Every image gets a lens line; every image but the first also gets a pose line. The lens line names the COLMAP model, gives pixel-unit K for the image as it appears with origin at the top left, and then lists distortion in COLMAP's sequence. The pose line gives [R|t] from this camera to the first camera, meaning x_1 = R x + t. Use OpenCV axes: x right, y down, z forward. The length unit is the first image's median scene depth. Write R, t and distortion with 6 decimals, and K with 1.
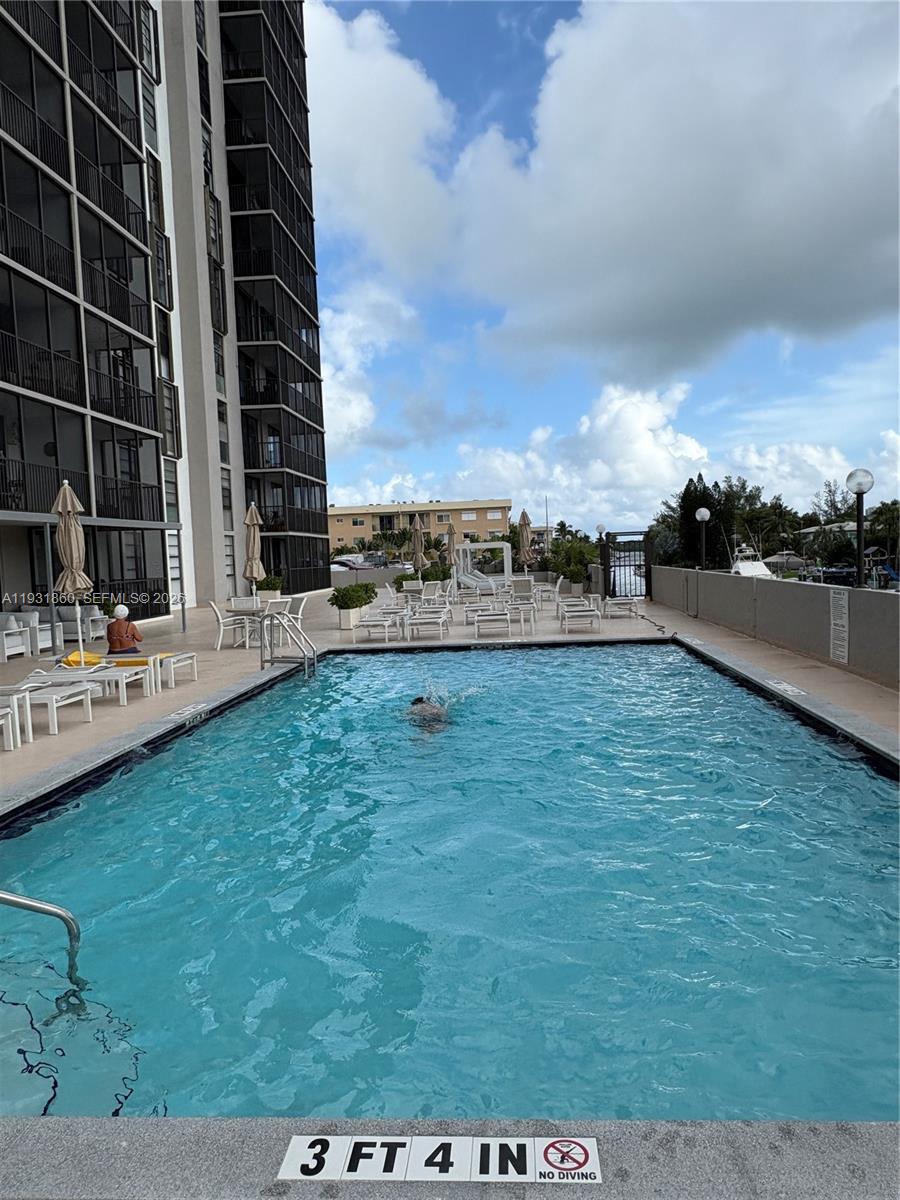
lens RADIAL K [[839.8, 0, 451.1], [0, 839.8, 602.1], [0, 0, 1]] dist [-0.001467, 0.000036]
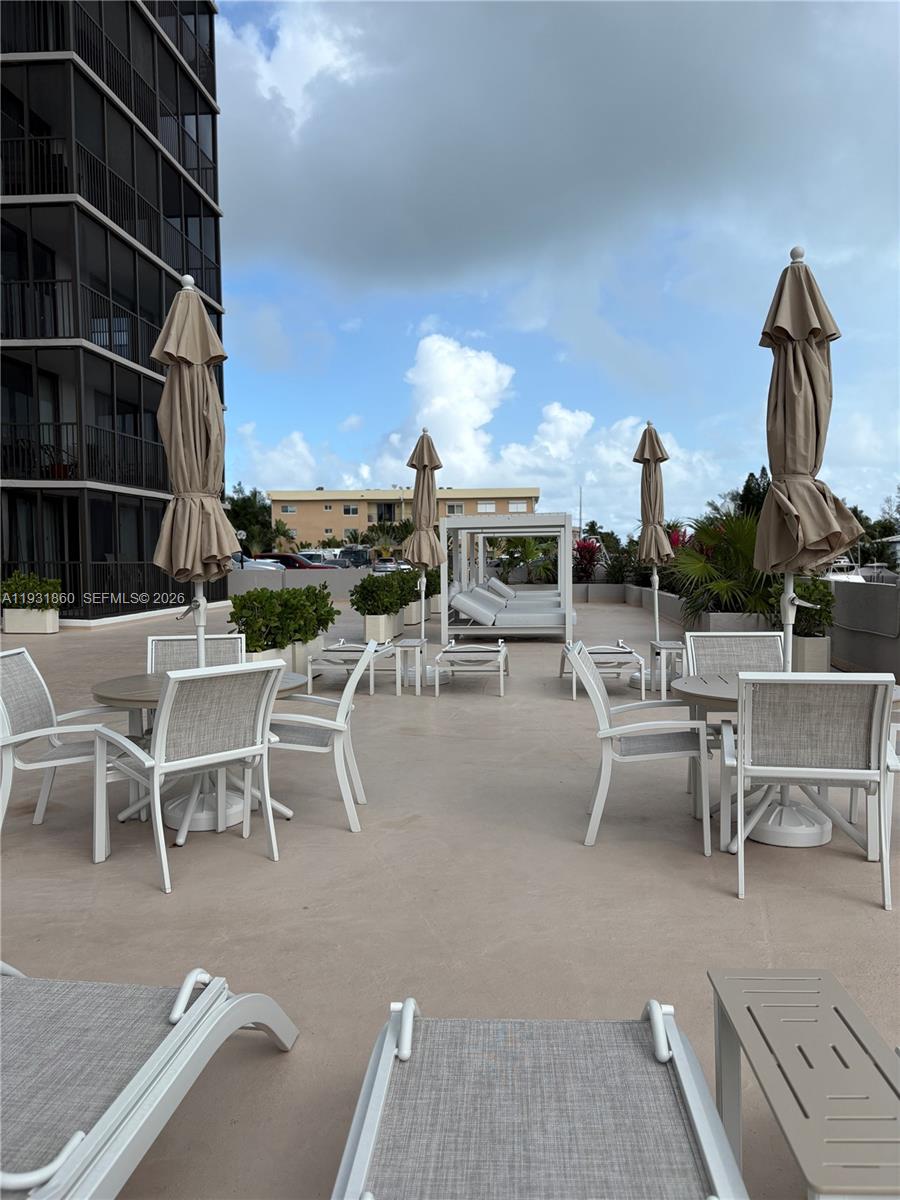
lens RADIAL K [[905.1, 0, 450.1], [0, 905.1, 597.9], [0, 0, 1]] dist [0.002674, 0.000375]
pose [[0.999305, 0.033840, -0.015620, 0.002528], [-0.033983, 0.999382, -0.009031, -0.005291], [0.015304, 0.009556, 0.999837, 0.121520]]
